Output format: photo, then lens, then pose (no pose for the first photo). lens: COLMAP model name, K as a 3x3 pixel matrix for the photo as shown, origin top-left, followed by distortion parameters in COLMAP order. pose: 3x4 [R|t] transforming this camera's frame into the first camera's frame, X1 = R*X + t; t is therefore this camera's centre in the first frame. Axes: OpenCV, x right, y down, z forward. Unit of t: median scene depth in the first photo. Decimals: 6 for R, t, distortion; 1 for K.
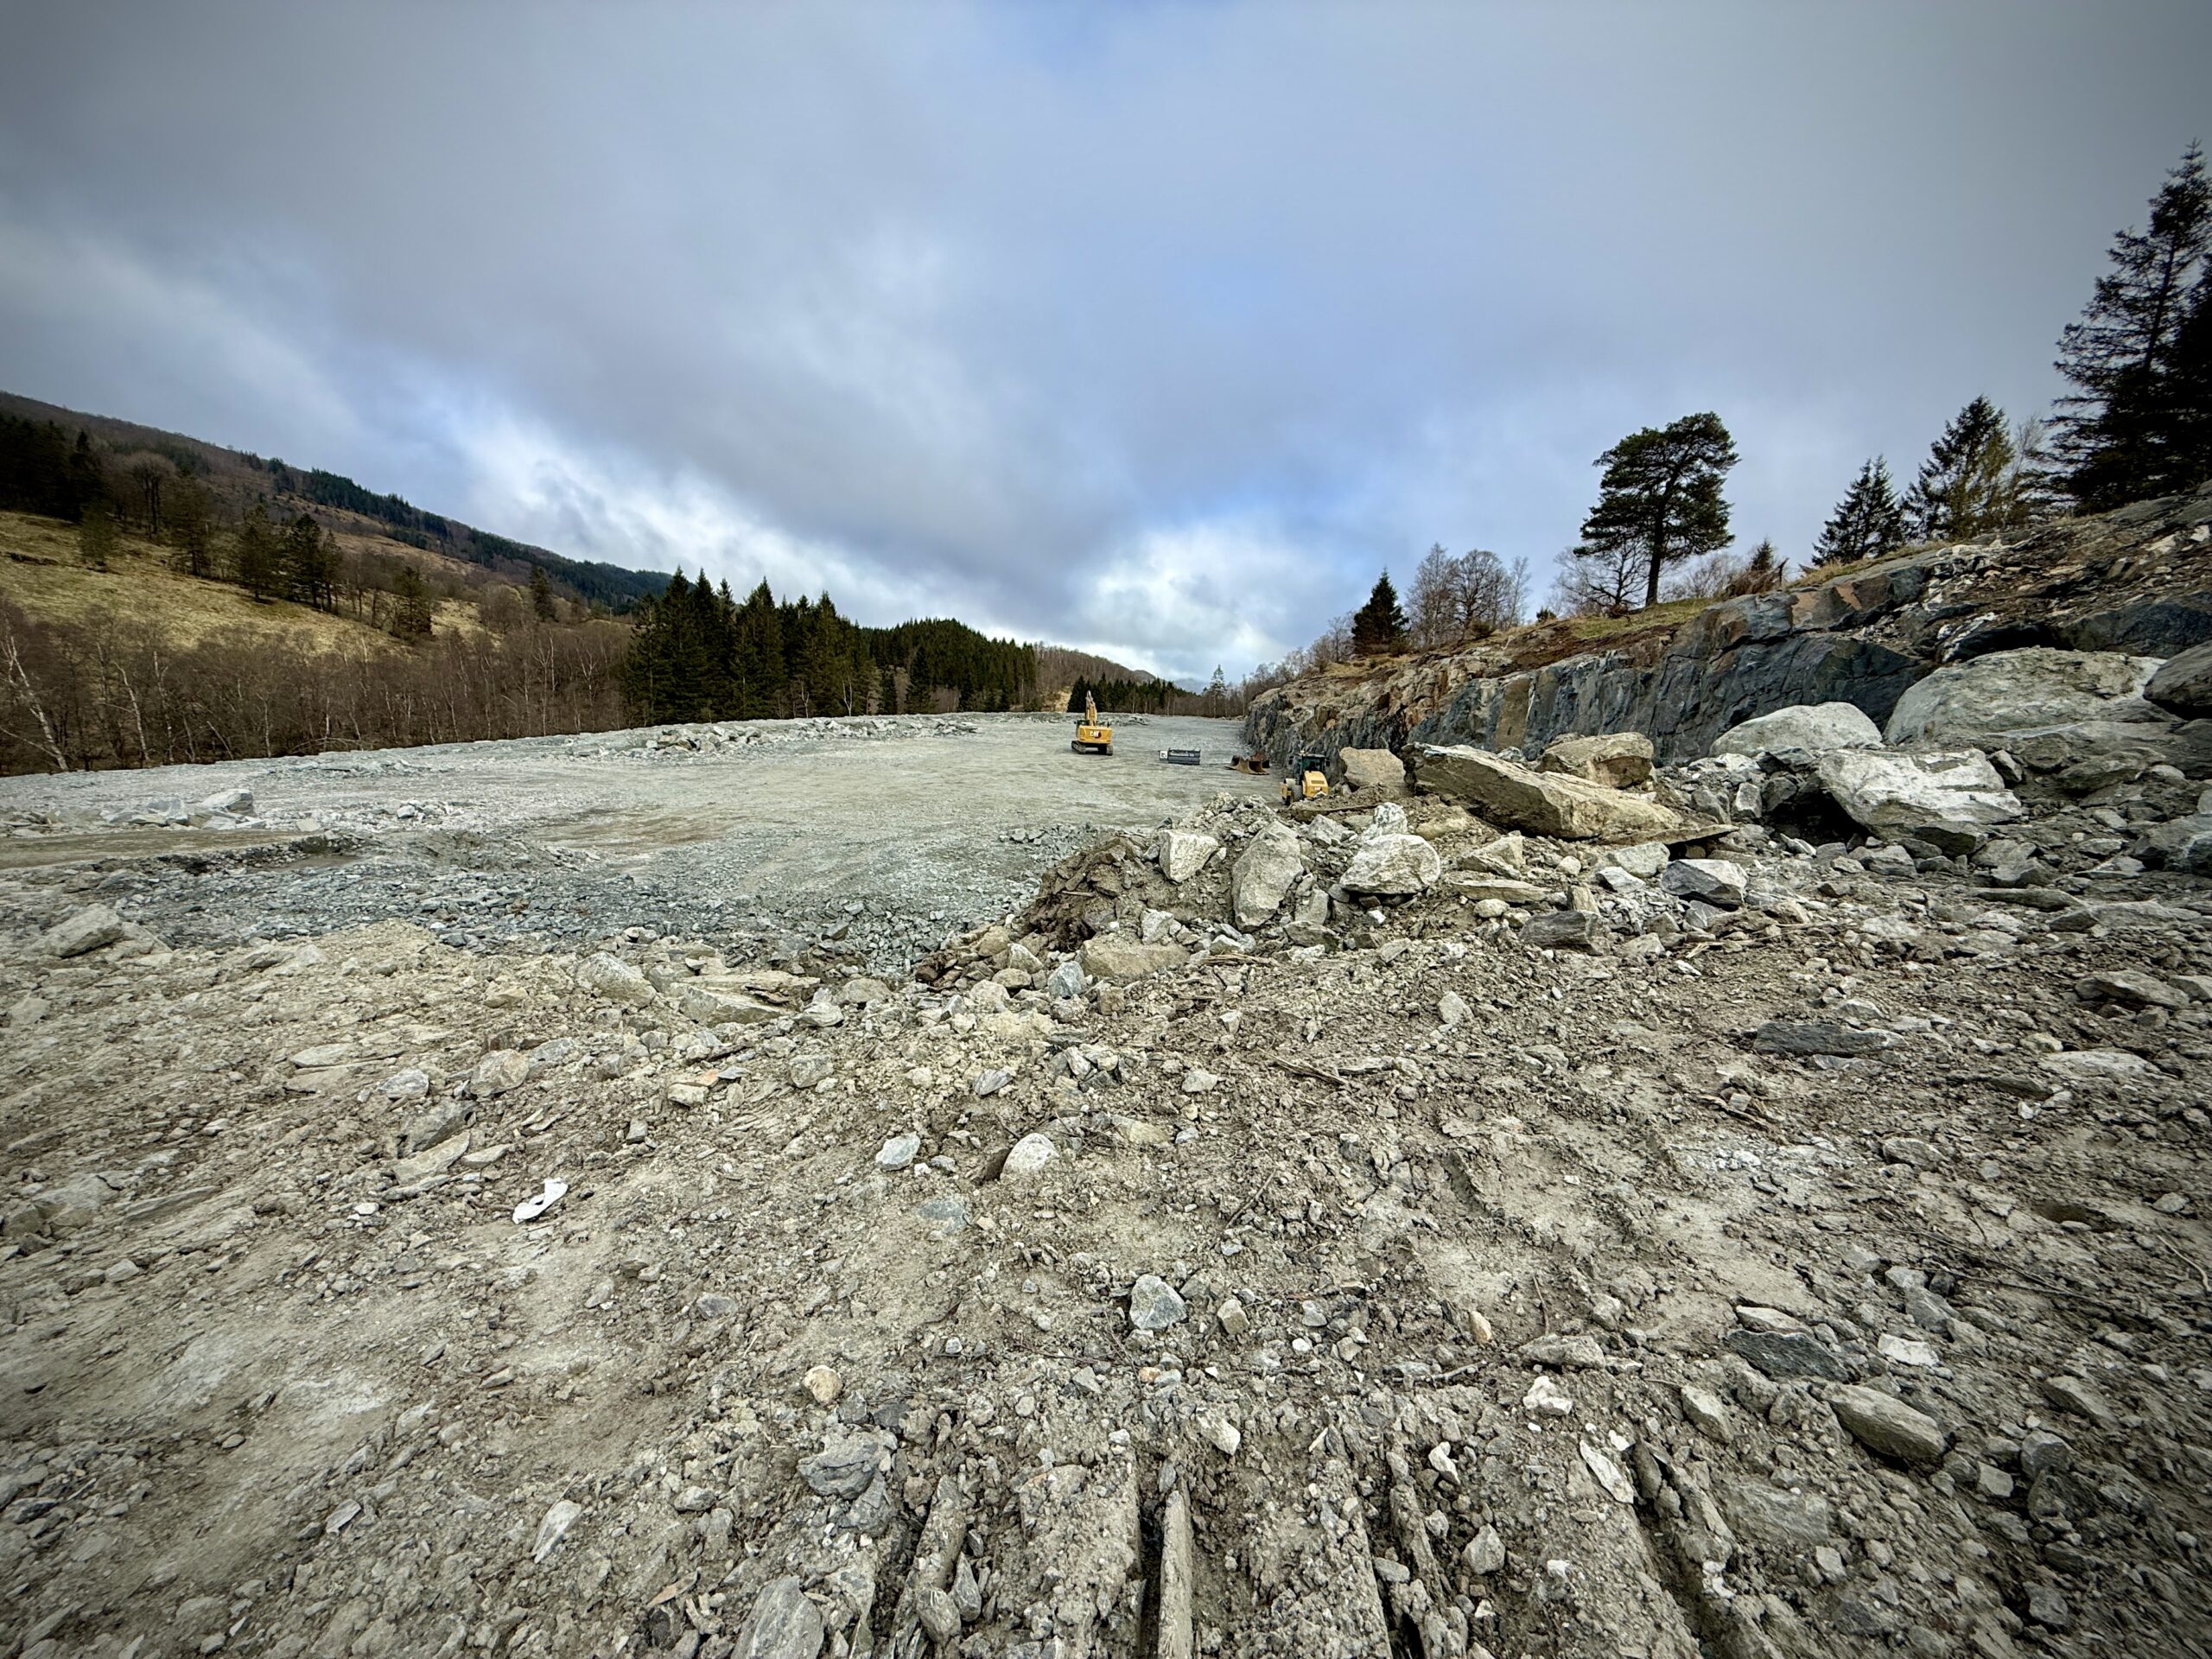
lens RADIAL K [[876.0, 0, 1071.5], [0, 876.0, 581.2], [0, 0, 1]] dist [-0.000149, 0.000421]
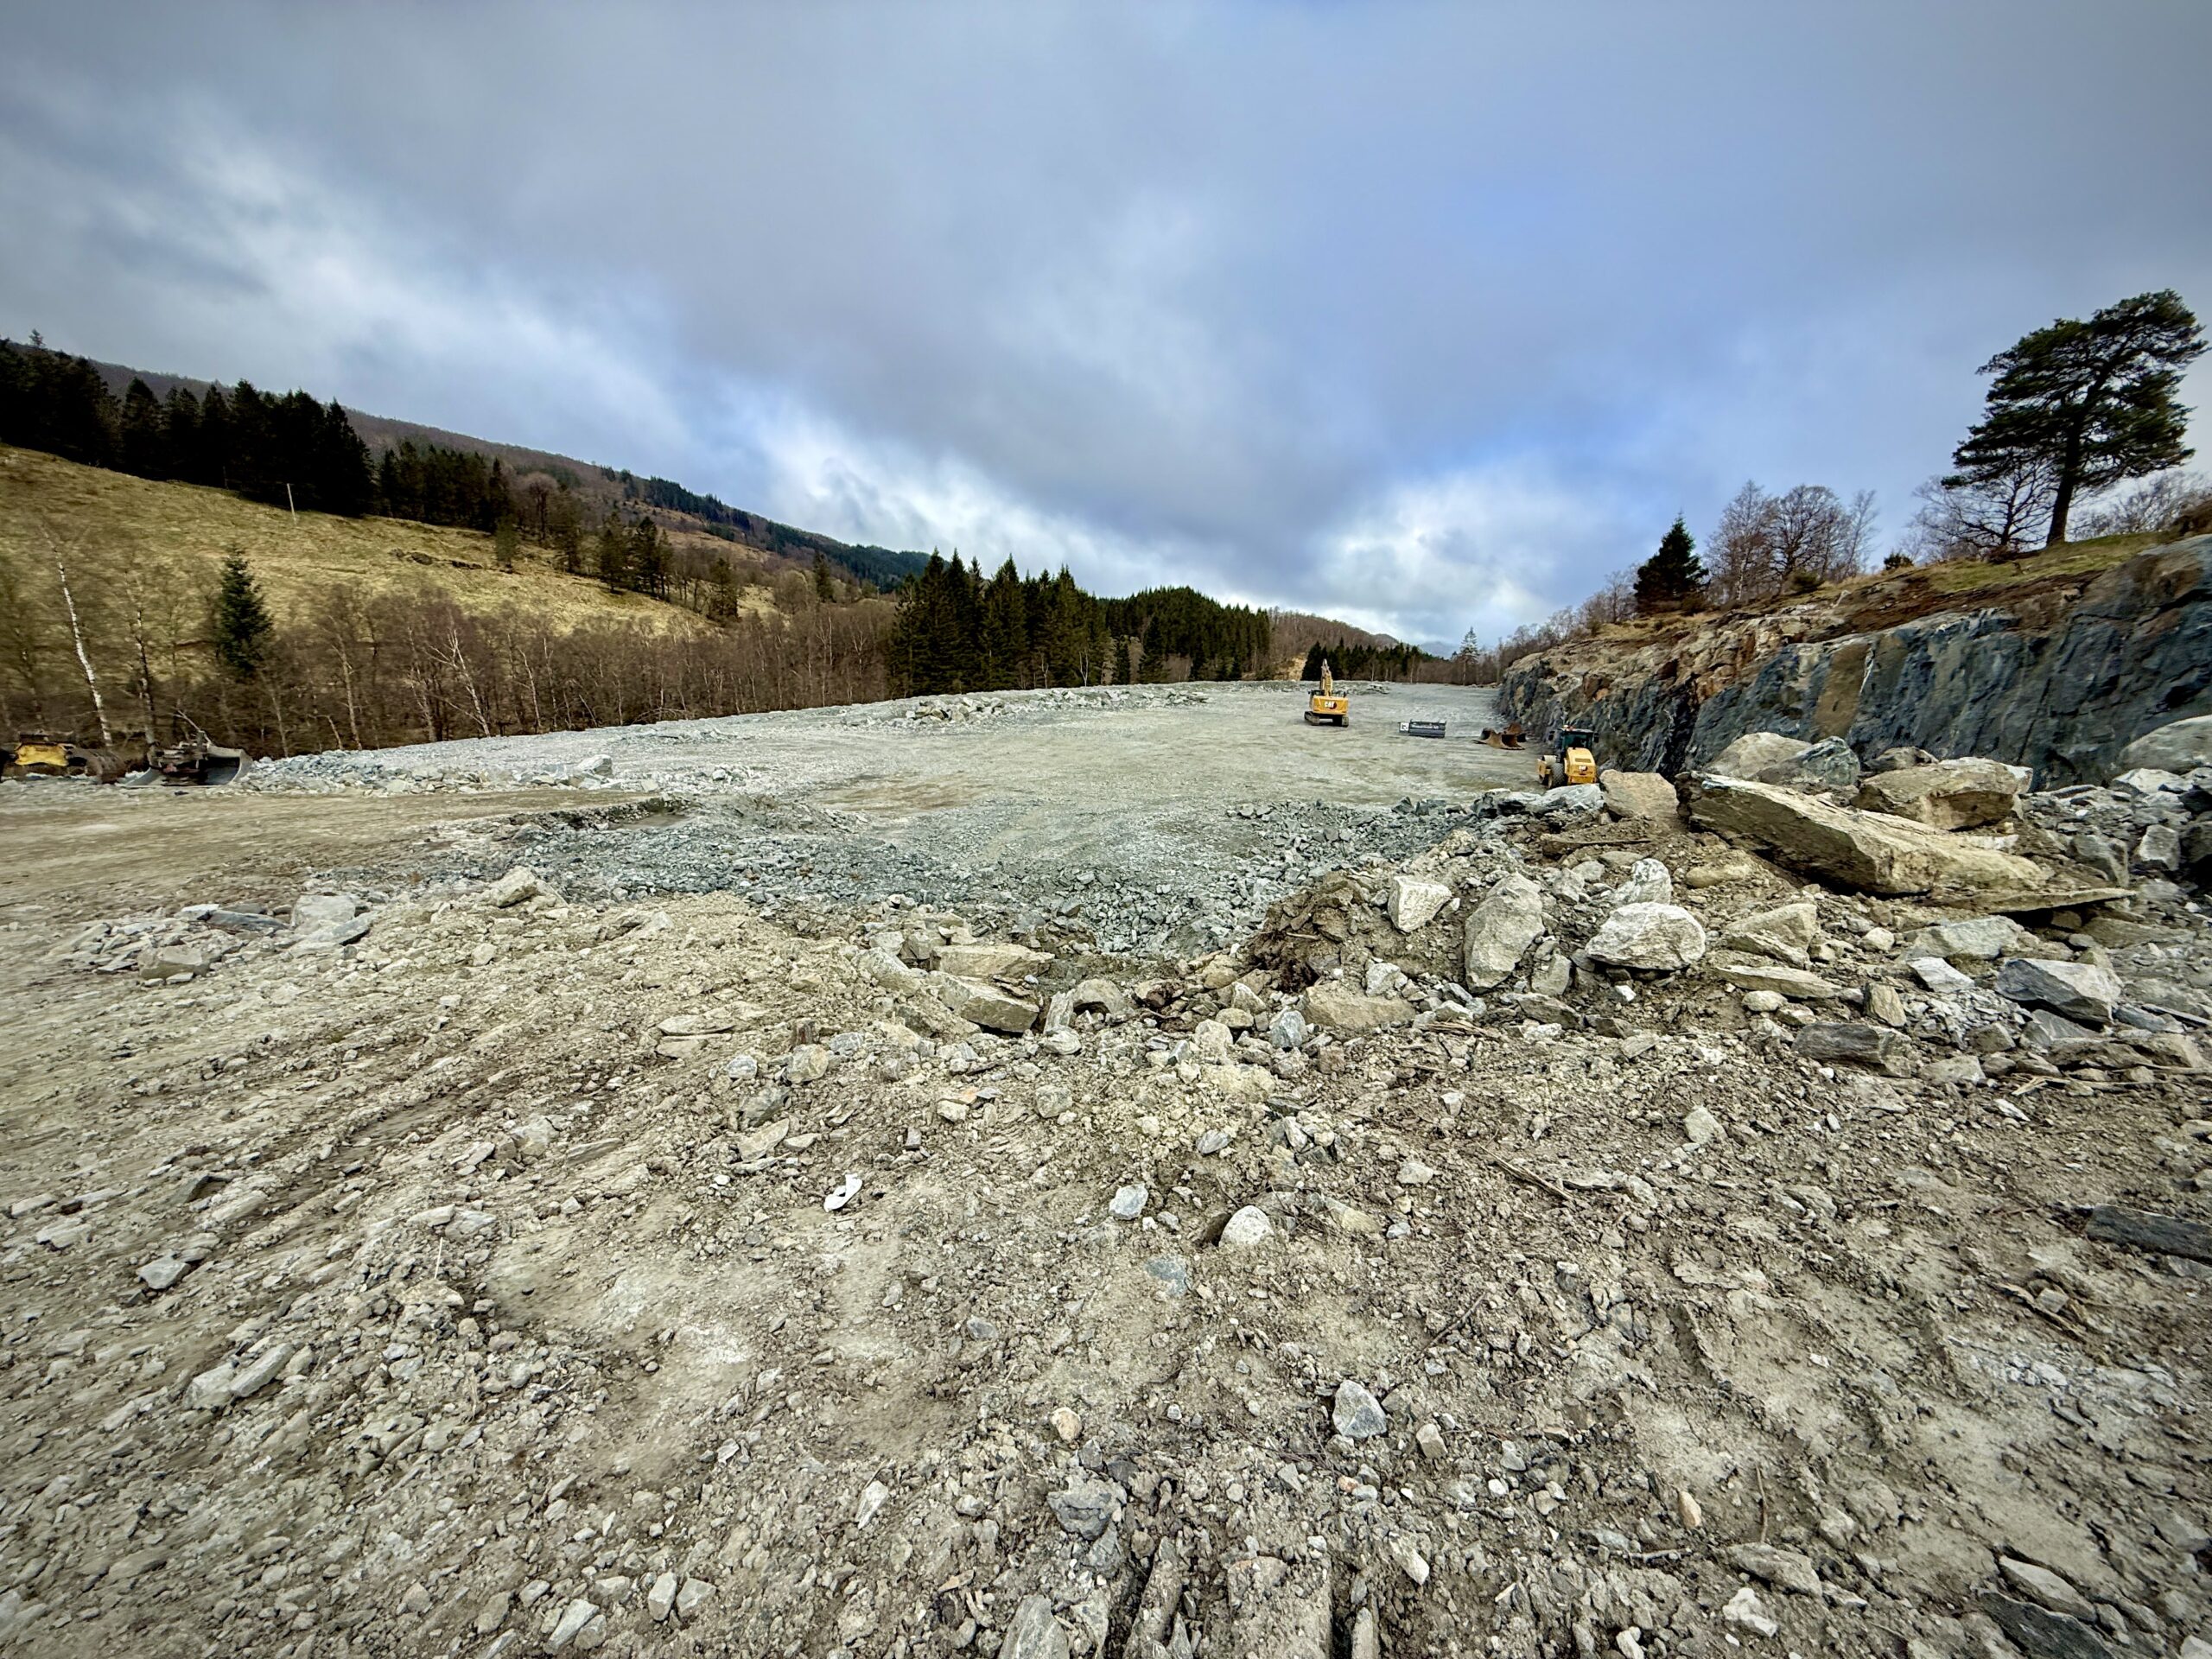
lens RADIAL K [[903.6, 0, 1105.3], [0, 903.6, 537.0], [0, 0, 1]] dist [-0.001977, 0.001178]
pose [[0.974518, 0.033930, -0.221727, 0.001015], [-0.026154, 0.998939, 0.037914, -0.179003], [0.222778, -0.031149, 0.974371, -0.081332]]
